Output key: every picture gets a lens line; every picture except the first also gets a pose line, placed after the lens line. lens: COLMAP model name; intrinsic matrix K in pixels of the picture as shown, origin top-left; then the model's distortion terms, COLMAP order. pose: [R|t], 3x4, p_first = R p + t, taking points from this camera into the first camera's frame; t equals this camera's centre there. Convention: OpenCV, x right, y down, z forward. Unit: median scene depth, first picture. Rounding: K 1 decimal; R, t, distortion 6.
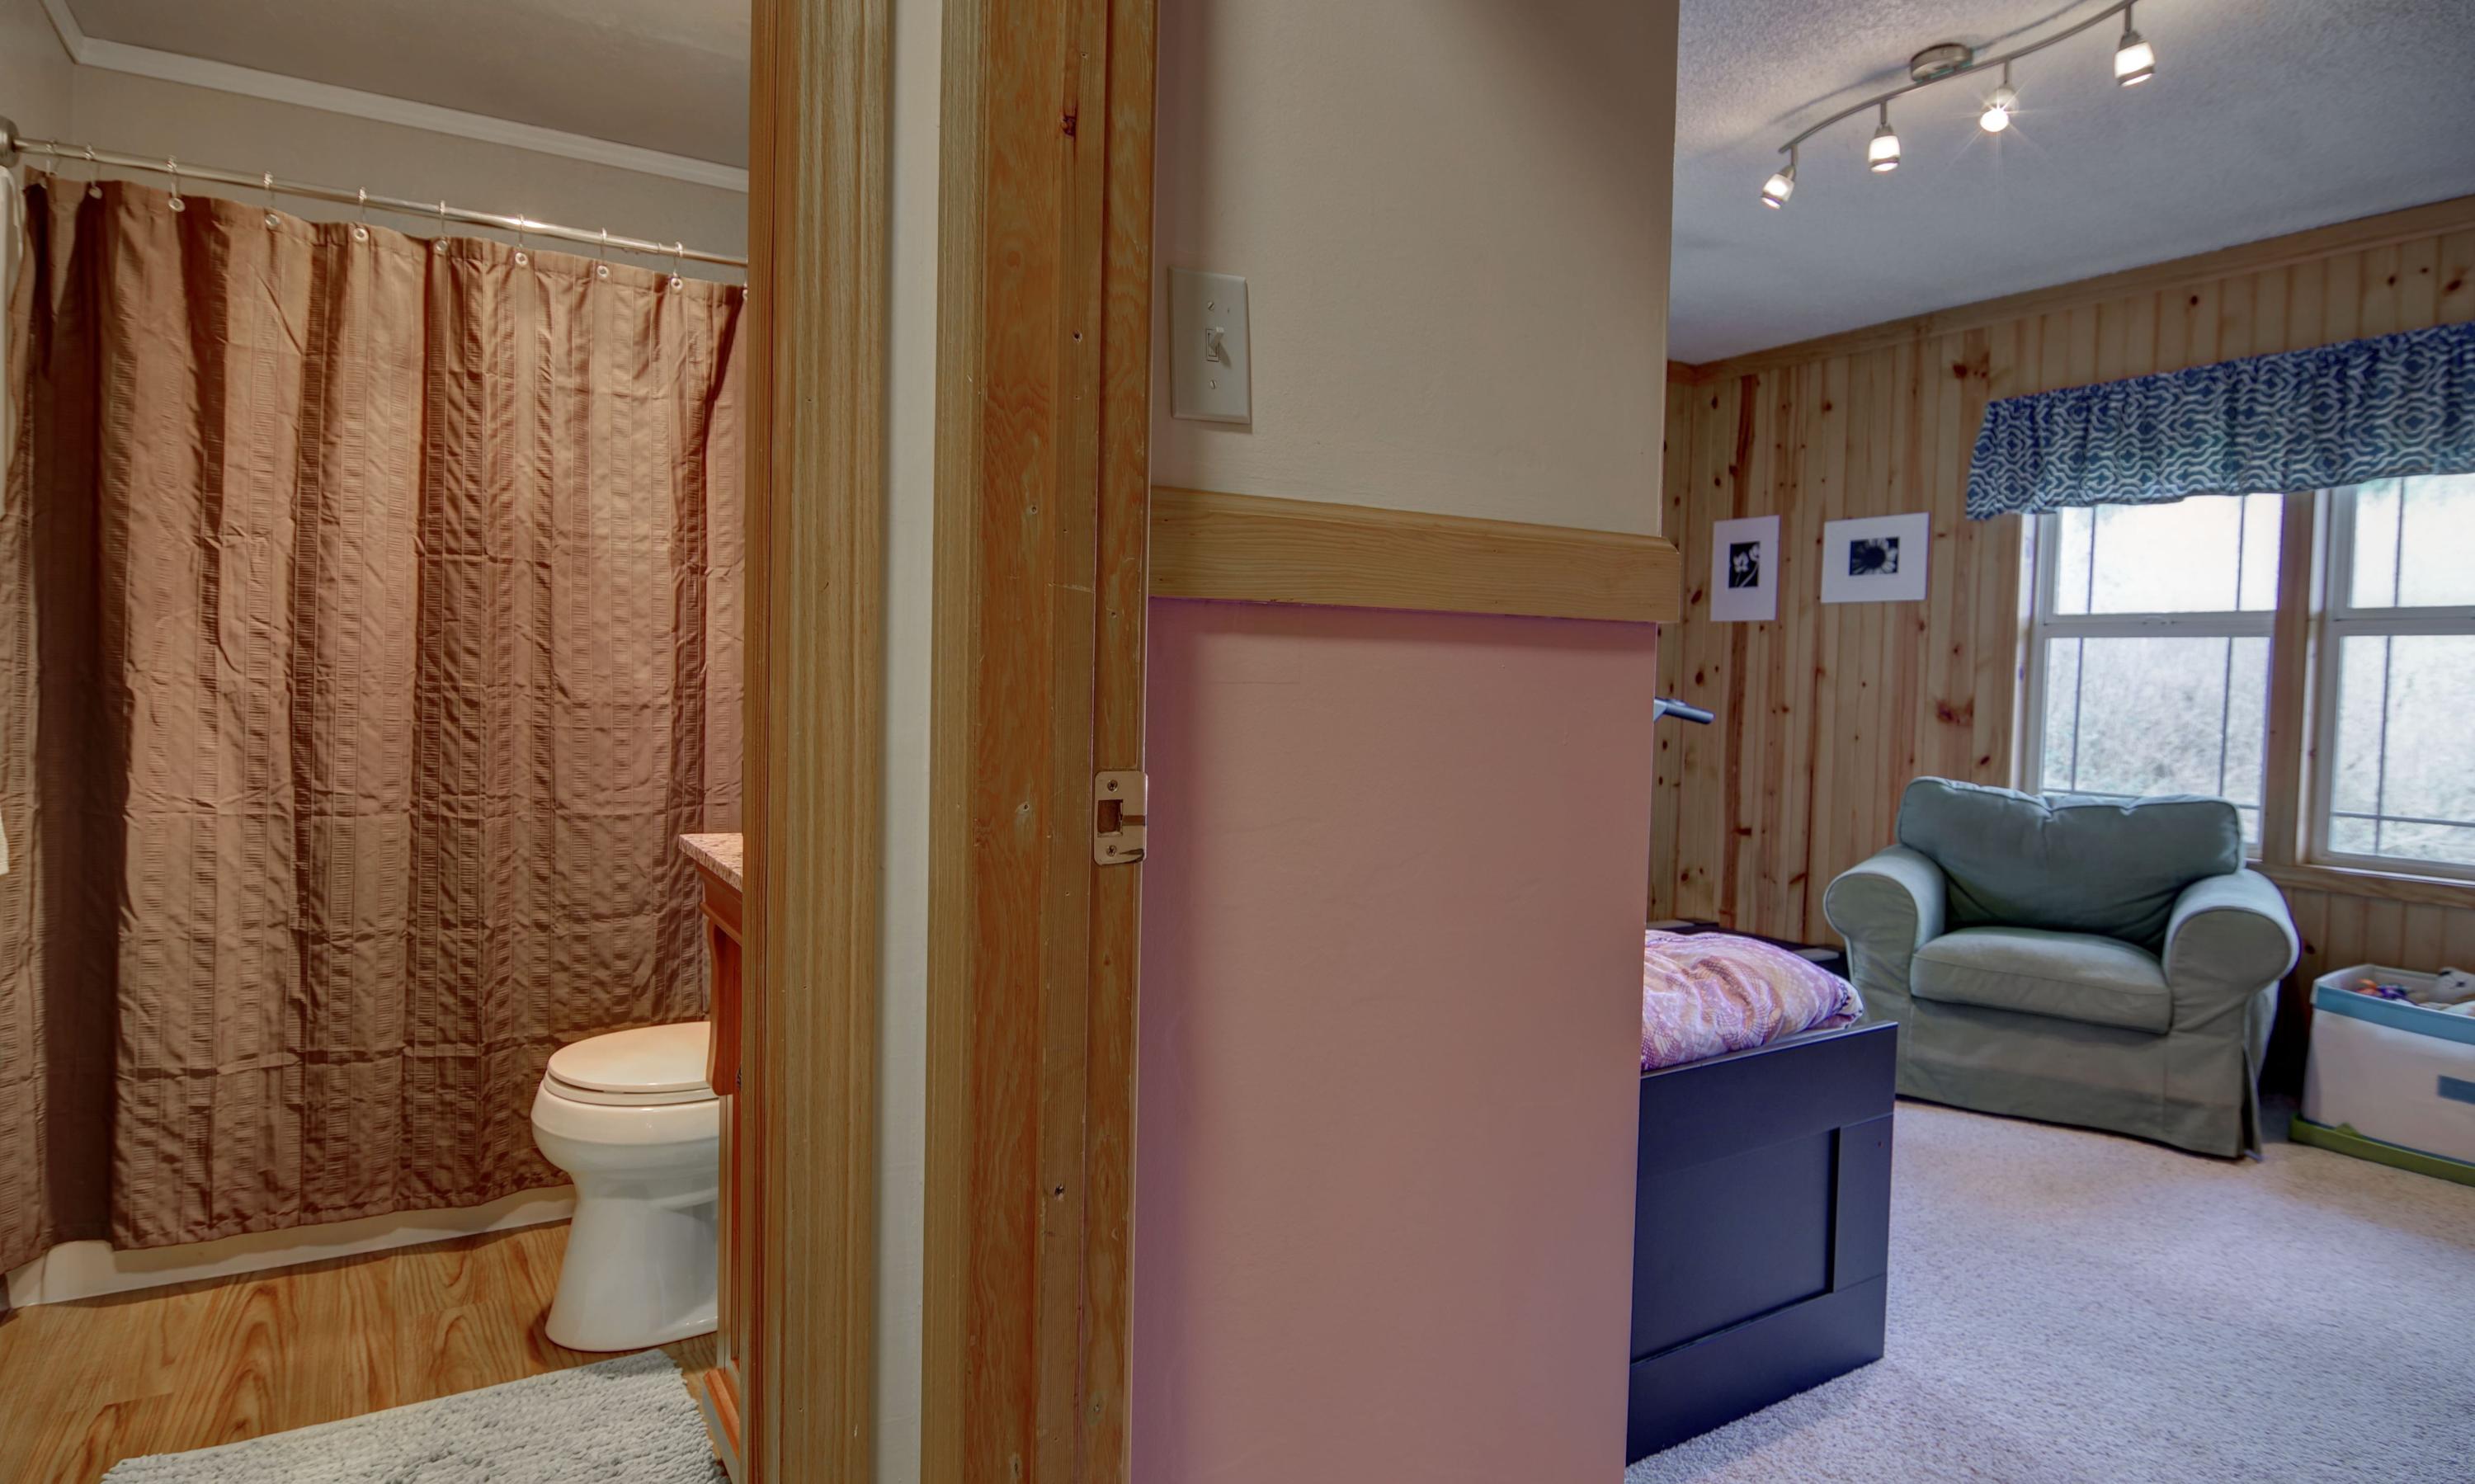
lens RADIAL K [[1329.1, 0, 1229.2], [0, 1329.1, 733.4], [0, 0, 1]] dist [-0.008864, -0.009205]
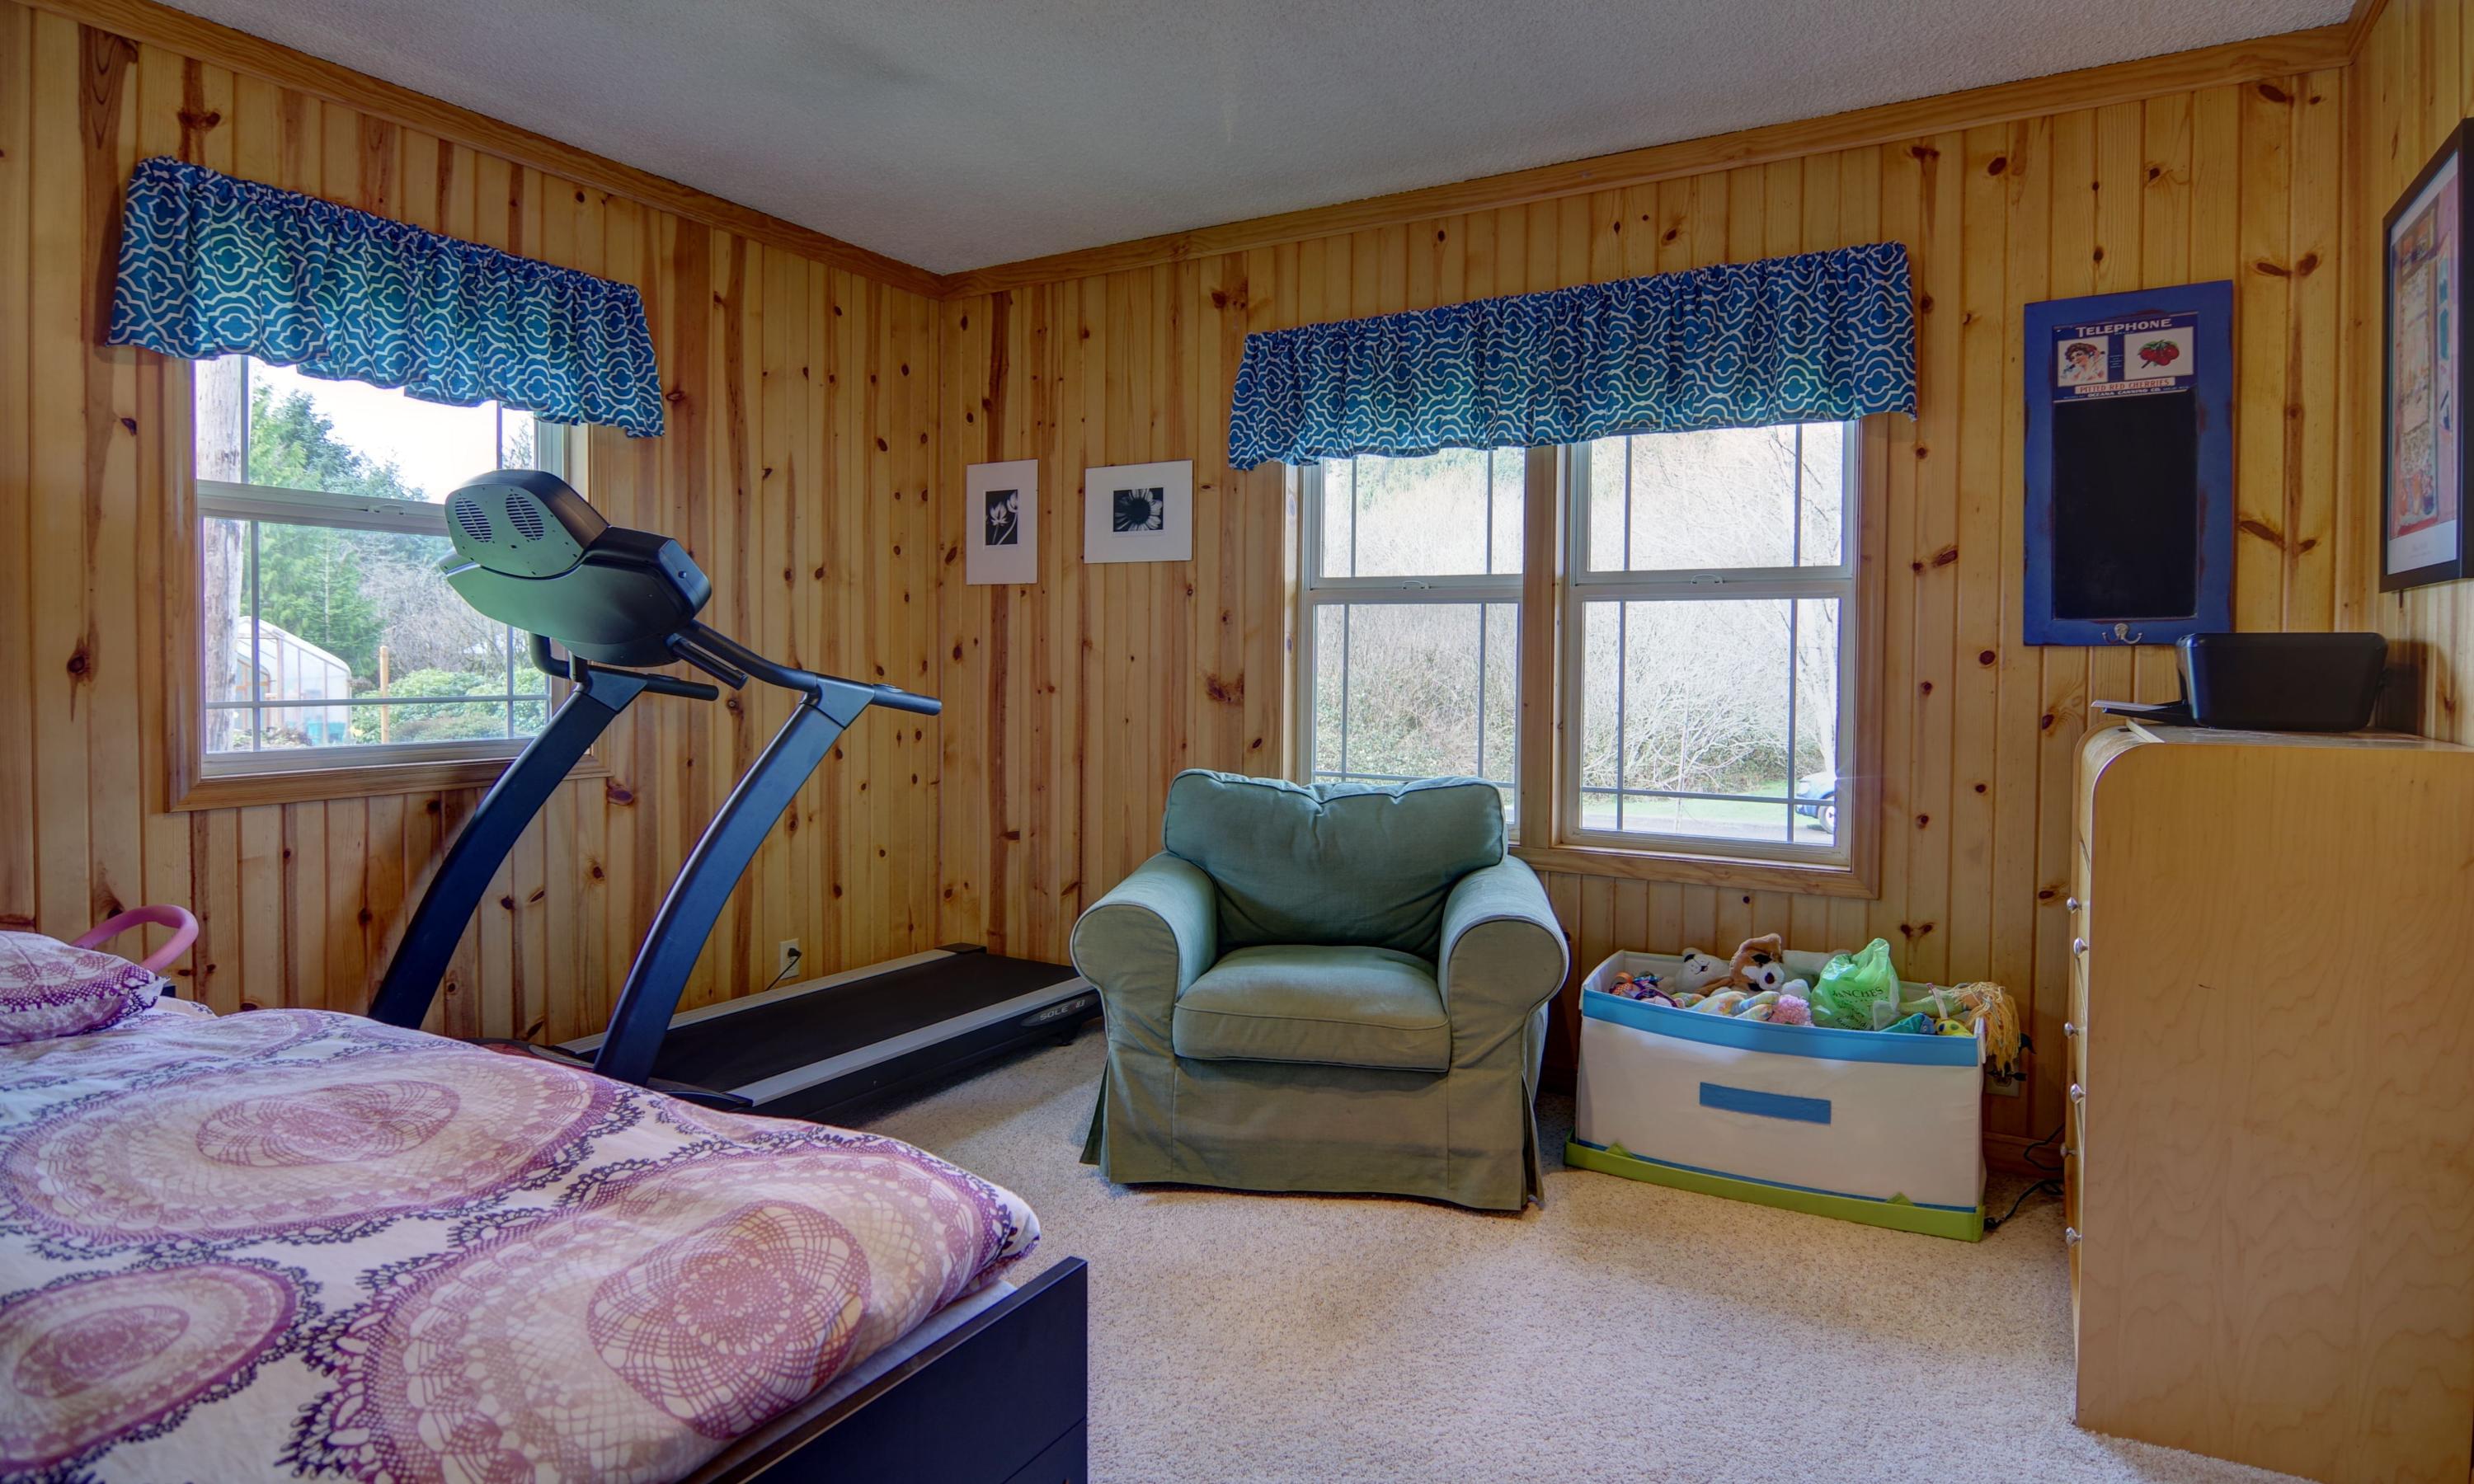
lens RADIAL K [[1328.5, 0, 1259.3], [0, 1328.5, 676.9], [0, 0, 1]] dist [-0.008864, -0.009205]
pose [[0.876441, -0.021755, 0.481018, 0.217248], [0.031676, 0.999420, -0.012516, -0.018421], [-0.480467, 0.026206, 0.876621, 0.328848]]
